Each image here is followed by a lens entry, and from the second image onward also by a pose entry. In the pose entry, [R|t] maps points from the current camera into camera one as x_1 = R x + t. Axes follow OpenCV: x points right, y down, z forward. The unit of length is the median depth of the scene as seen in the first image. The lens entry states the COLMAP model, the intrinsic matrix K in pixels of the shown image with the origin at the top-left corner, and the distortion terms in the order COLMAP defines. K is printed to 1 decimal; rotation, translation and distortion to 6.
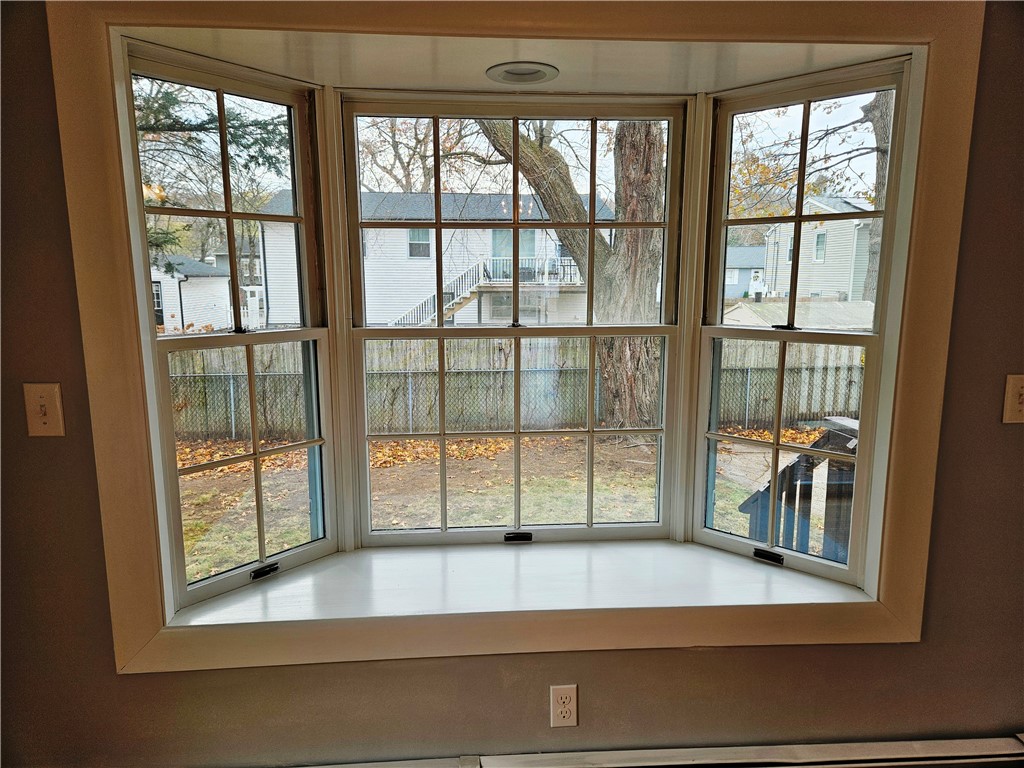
lens RADIAL K [[681.2, 0, 510.3], [0, 681.2, 382.5], [0, 0, 1]] dist [0.064694, -0.045575]
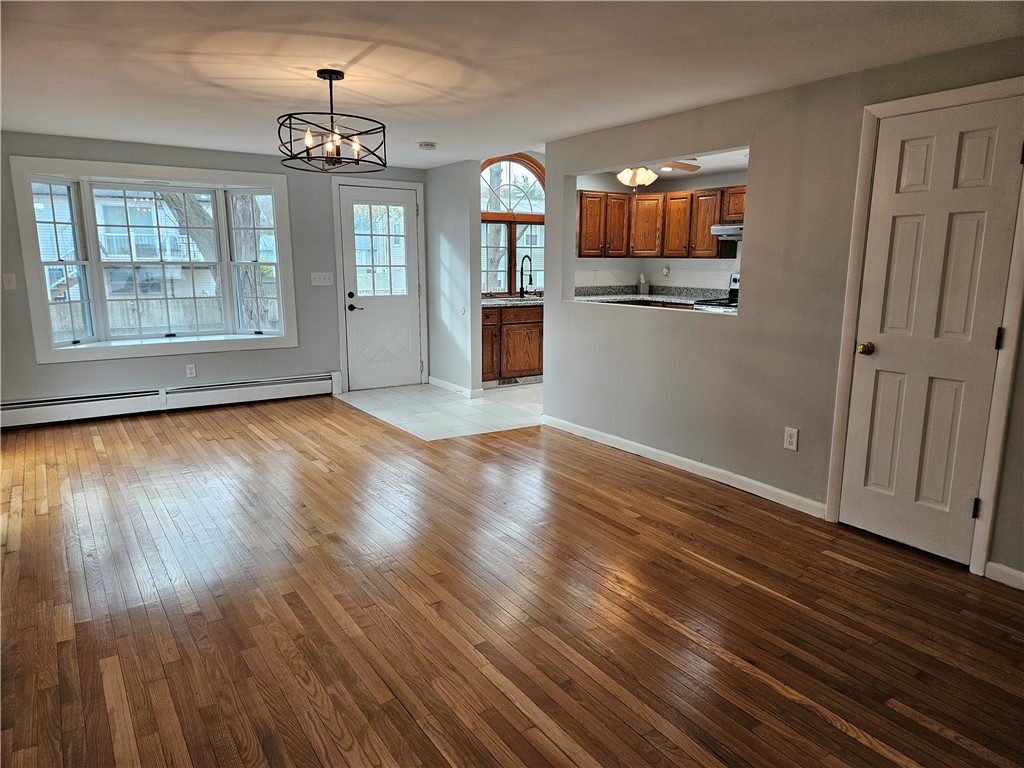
lens RADIAL K [[681.2, 0, 518.7], [0, 681.2, 384.7], [0, 0, 1]] dist [0.064694, -0.045575]
pose [[0.870315, -0.089321, 0.484327, -0.150765], [0.074836, 0.995981, 0.049204, 0.432786], [-0.486776, -0.006578, 0.873502, -2.455627]]
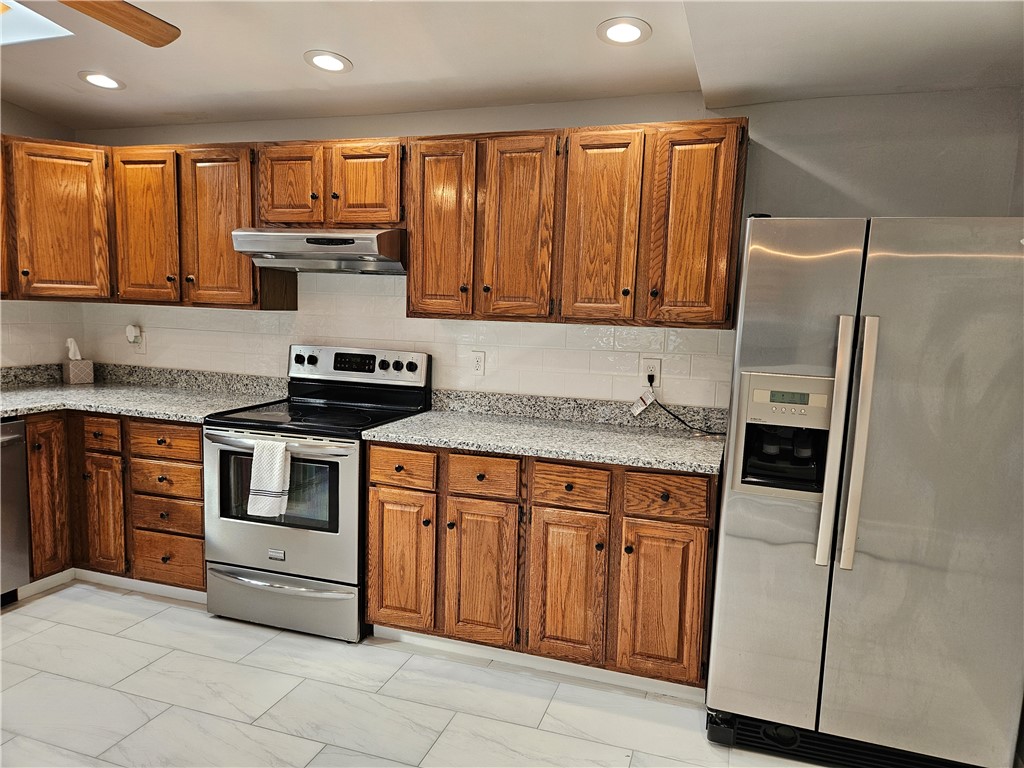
lens RADIAL K [[681.2, 0, 519.3], [0, 681.2, 389.2], [0, 0, 1]] dist [0.064694, -0.045575]
pose [[0.388589, -0.099616, 0.916010, 1.431022], [0.115554, 0.991559, 0.058812, 0.171874], [-0.914137, 0.082994, 0.396820, -0.881710]]
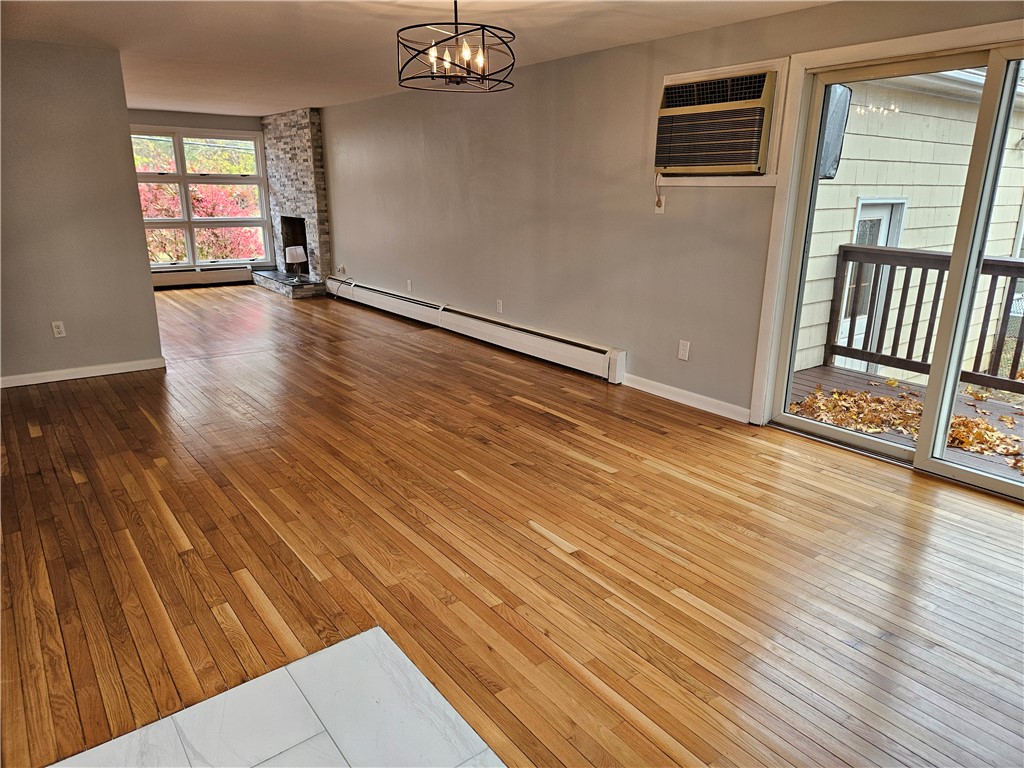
lens RADIAL K [[681.2, 0, 505.2], [0, 681.2, 379.6], [0, 0, 1]] dist [0.064694, -0.045575]
pose [[-0.849214, 0.129108, -0.512022, 1.089157], [-0.097976, 0.914287, 0.393039, -0.062500], [0.518879, 0.383940, -0.763776, 0.678270]]
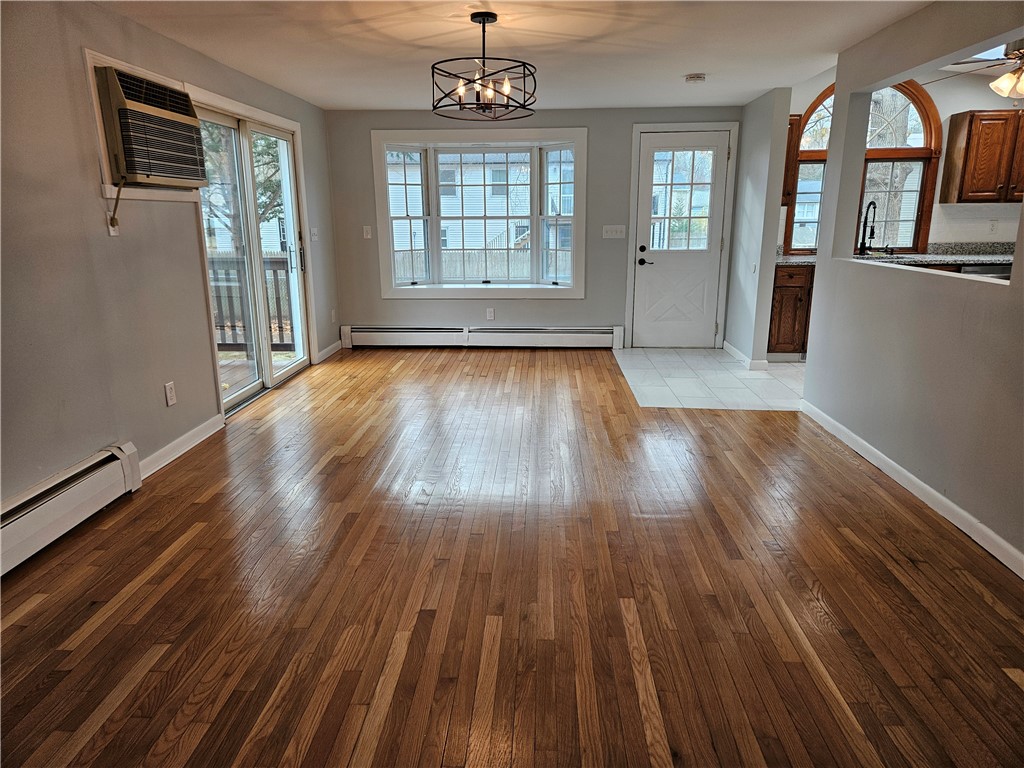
lens RADIAL K [[681.2, 0, 513.5], [0, 681.2, 382.9], [0, 0, 1]] dist [0.064694, -0.045575]
pose [[0.991410, 0.022959, -0.128757, 0.622501], [-0.011655, 0.996064, 0.087870, 0.455188], [0.130268, -0.085615, 0.987775, -2.463095]]
